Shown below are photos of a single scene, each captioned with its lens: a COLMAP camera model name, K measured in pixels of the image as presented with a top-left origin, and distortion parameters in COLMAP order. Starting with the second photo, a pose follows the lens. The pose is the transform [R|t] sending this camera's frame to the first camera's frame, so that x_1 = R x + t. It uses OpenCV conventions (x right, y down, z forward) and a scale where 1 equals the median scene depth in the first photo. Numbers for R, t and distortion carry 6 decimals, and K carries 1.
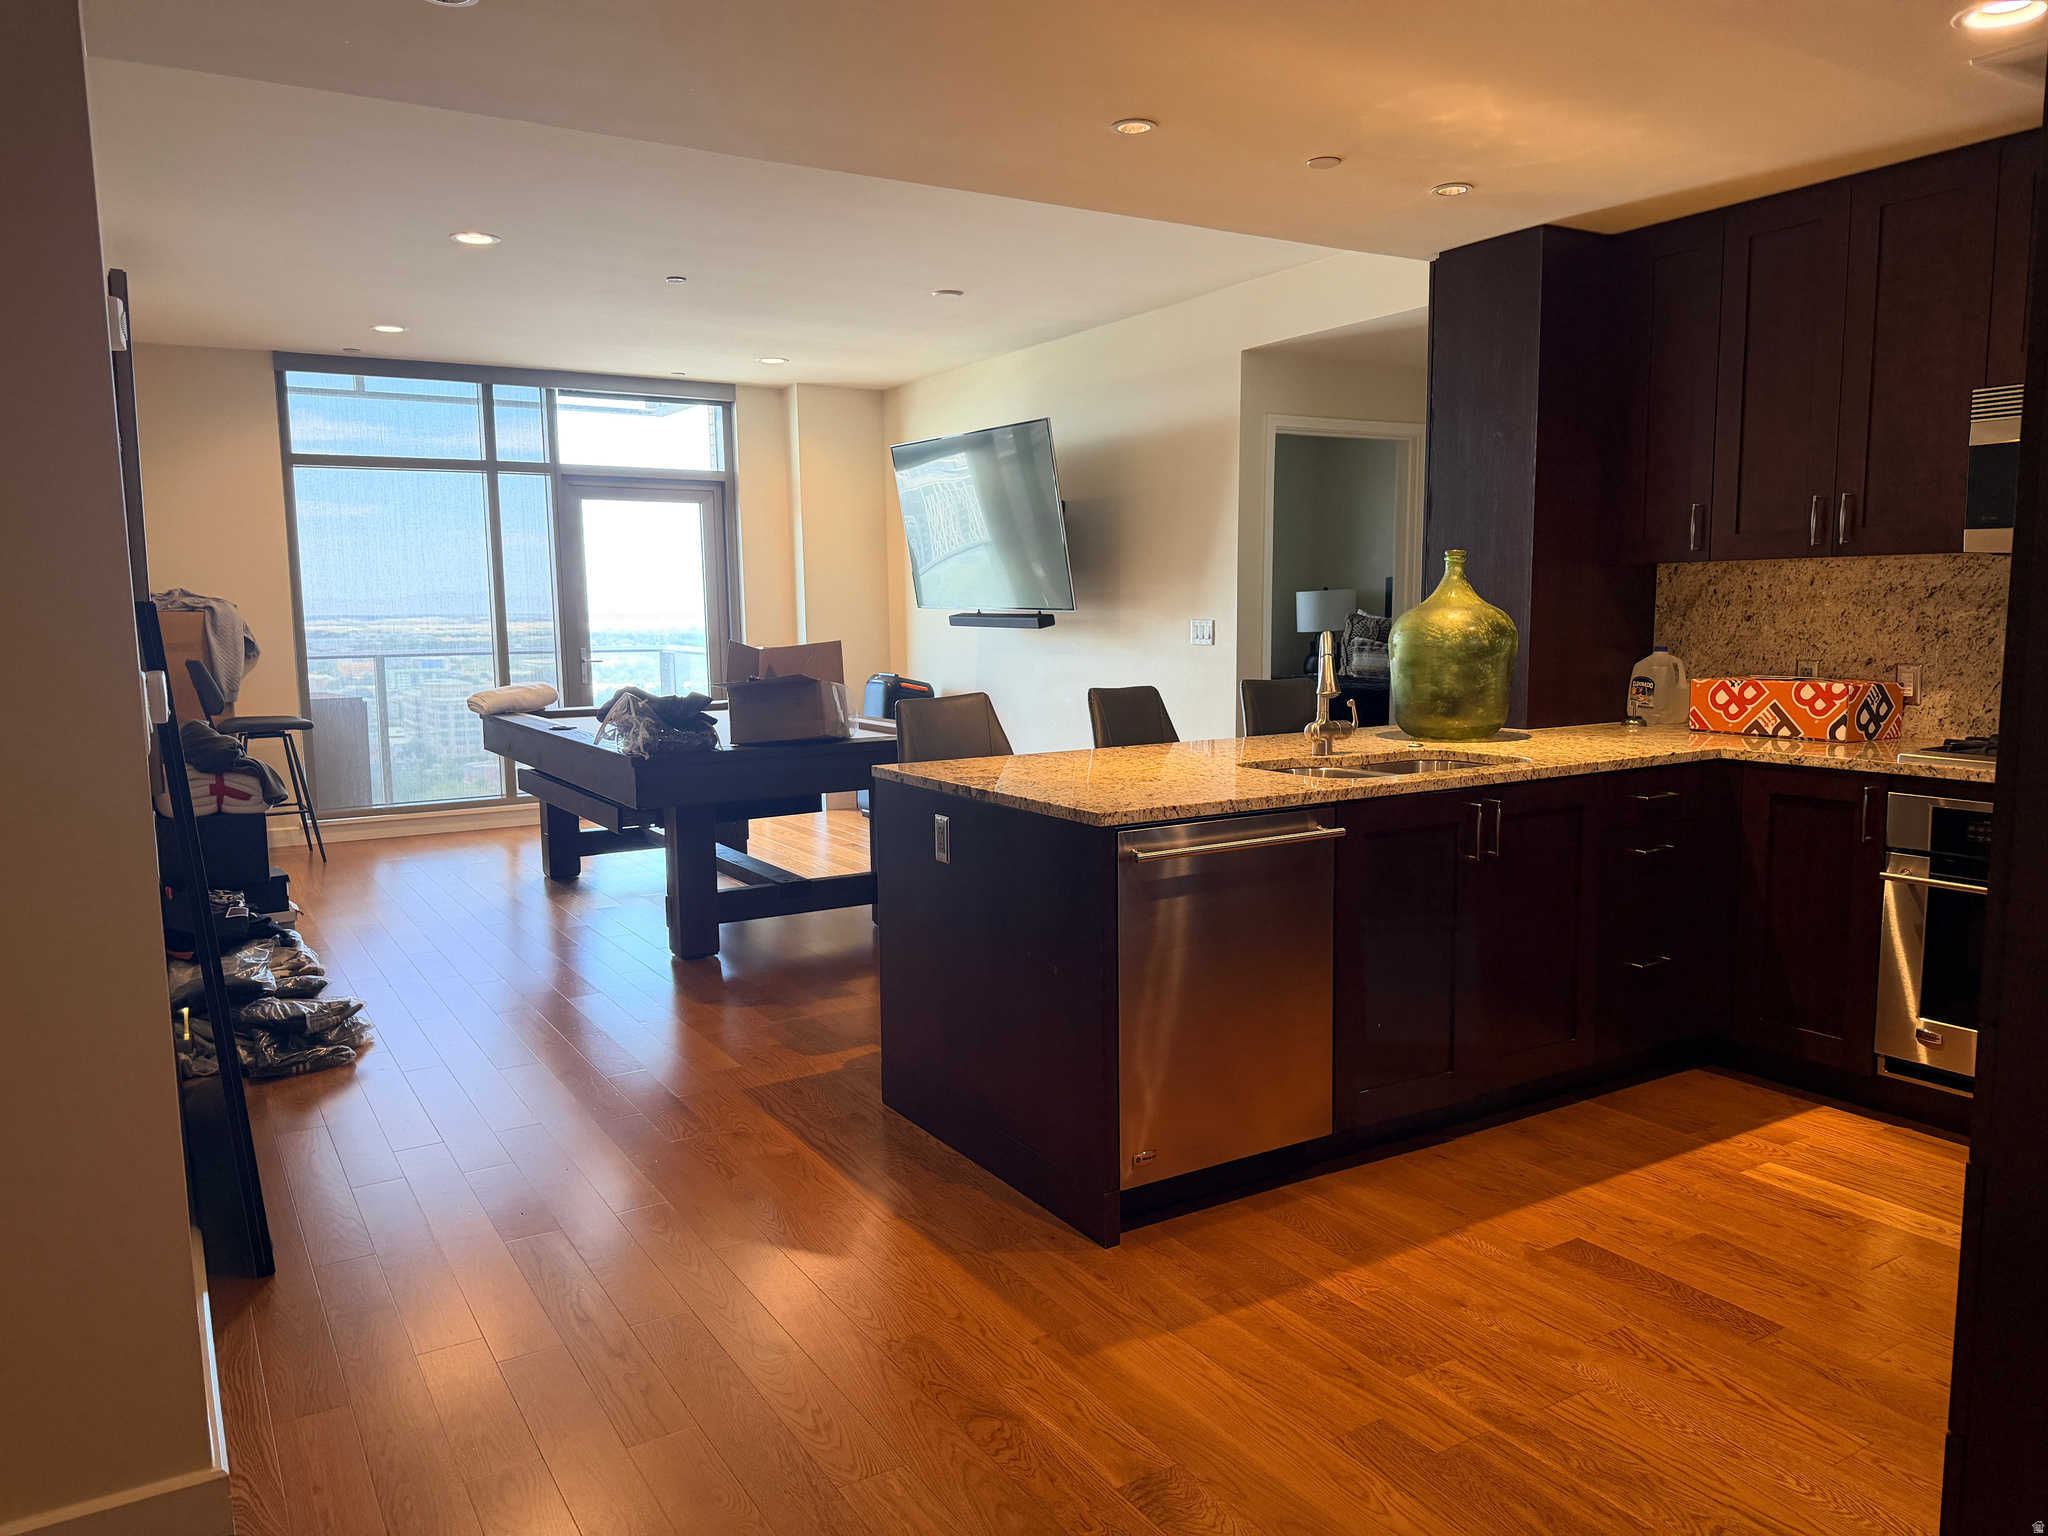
lens RADIAL K [[1447.7, 0, 1024.0], [0, 1447.7, 768.0], [0, 0, 1]] dist [0.073428, -0.122842]
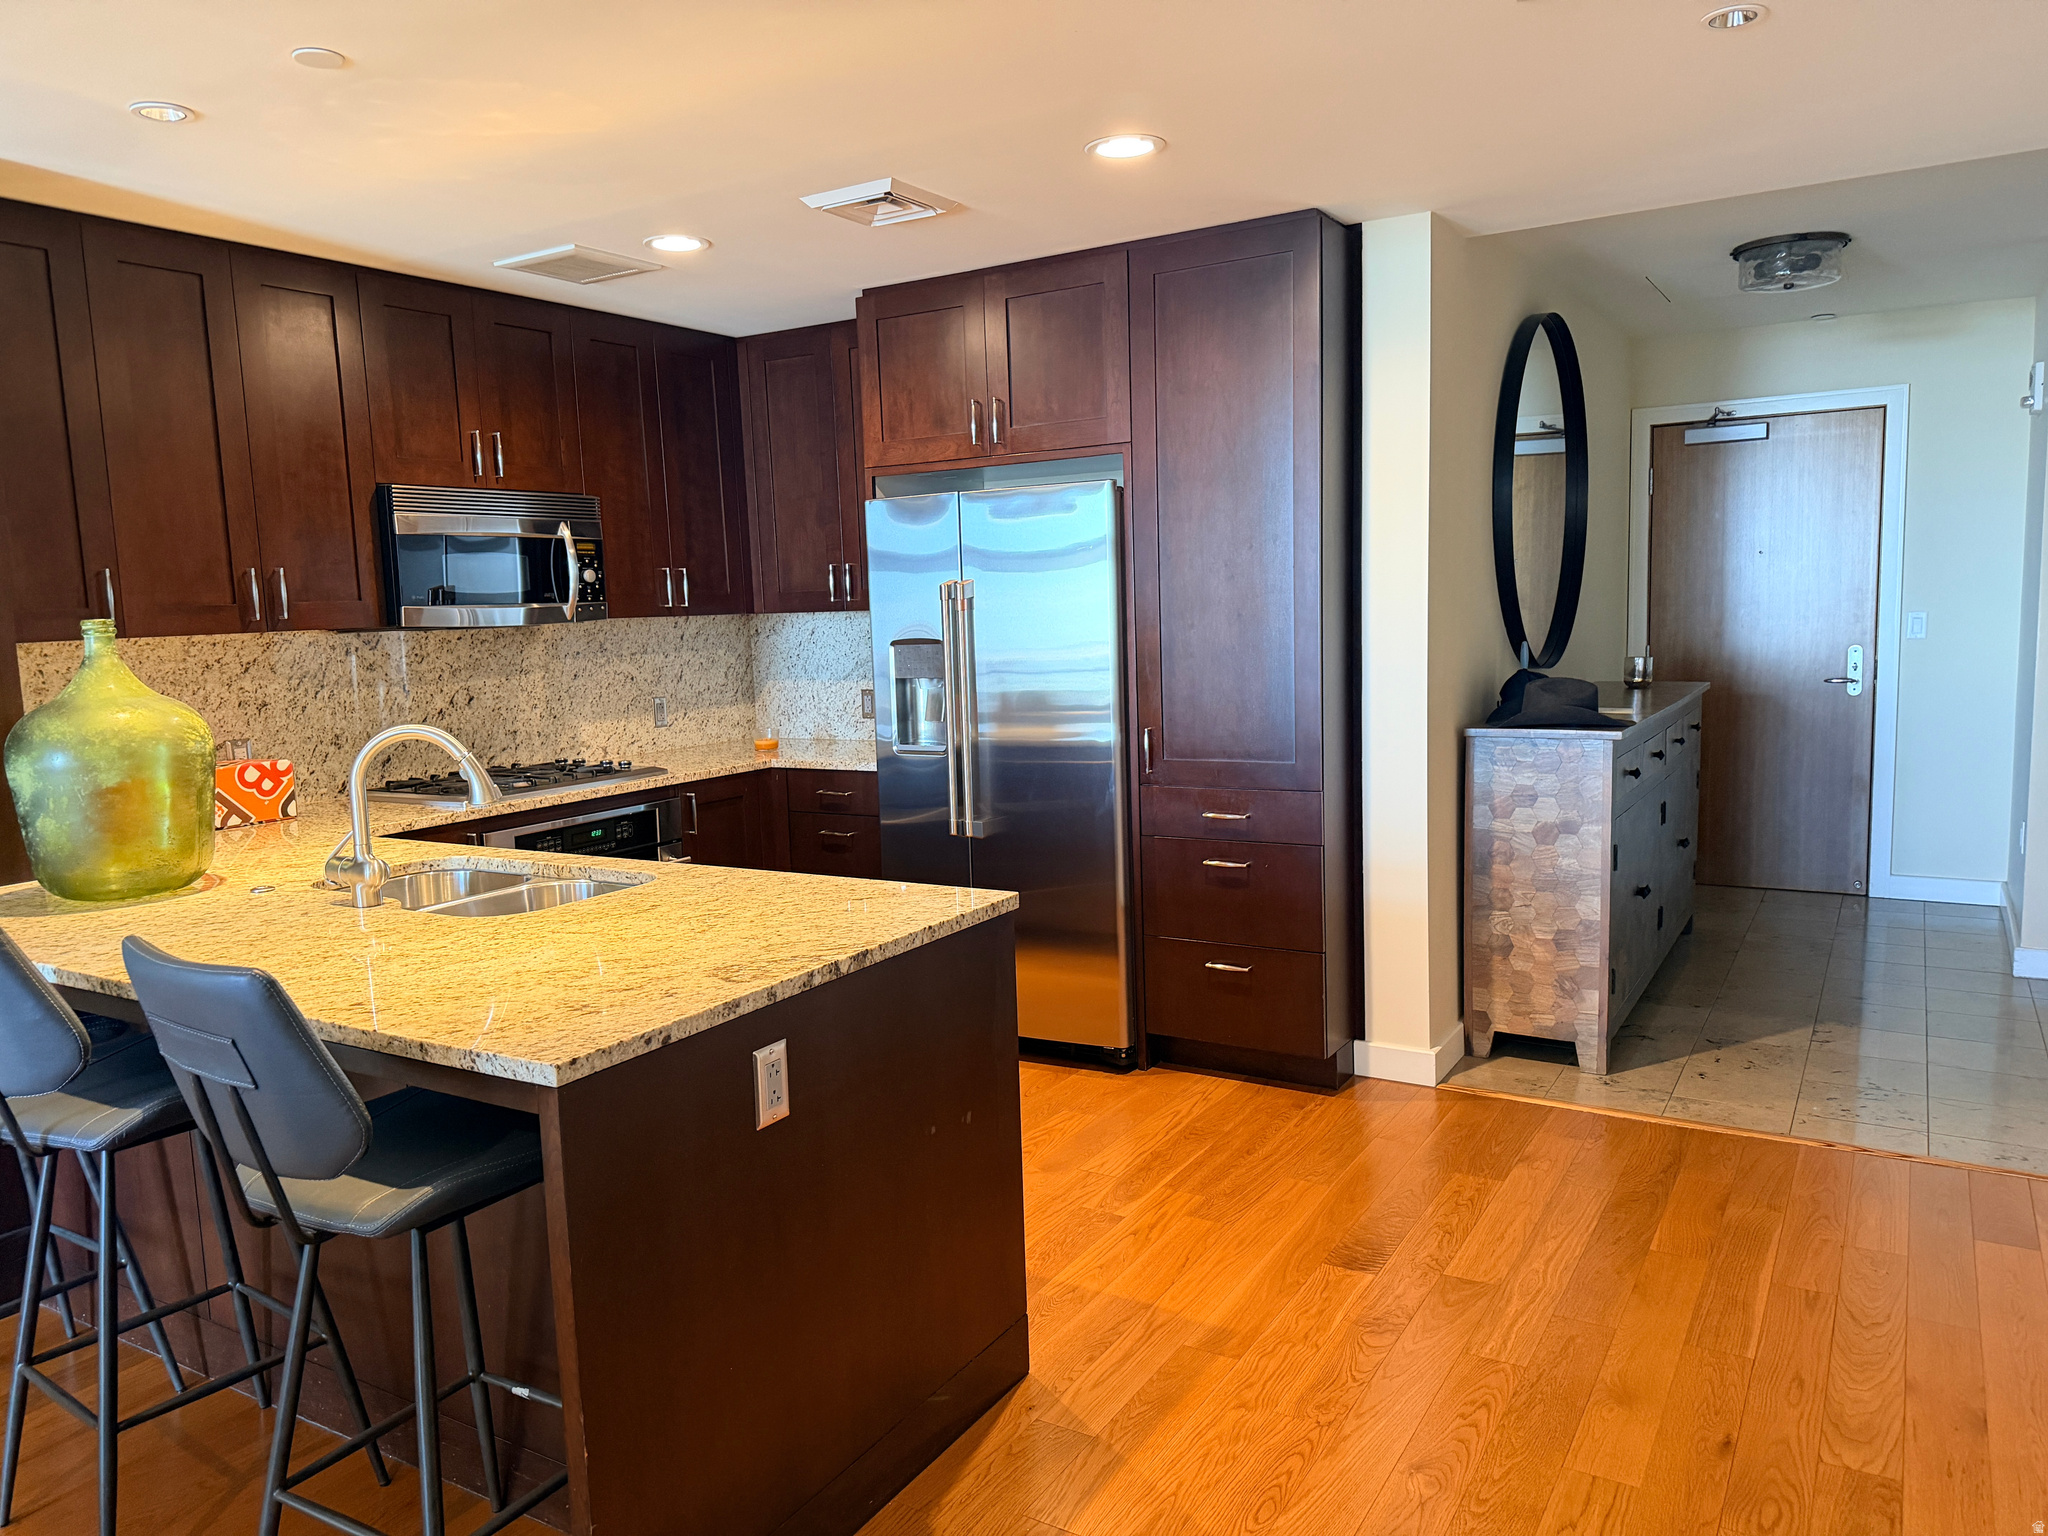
lens RADIAL K [[1447.7, 0, 1024.0], [0, 1447.7, 768.0], [0, 0, 1]] dist [0.073428, -0.122842]
pose [[-0.468095, -0.073246, 0.880637, -0.537771], [0.140194, 0.977782, 0.155845, -0.134689], [-0.872486, 0.196411, -0.447426, 0.997140]]
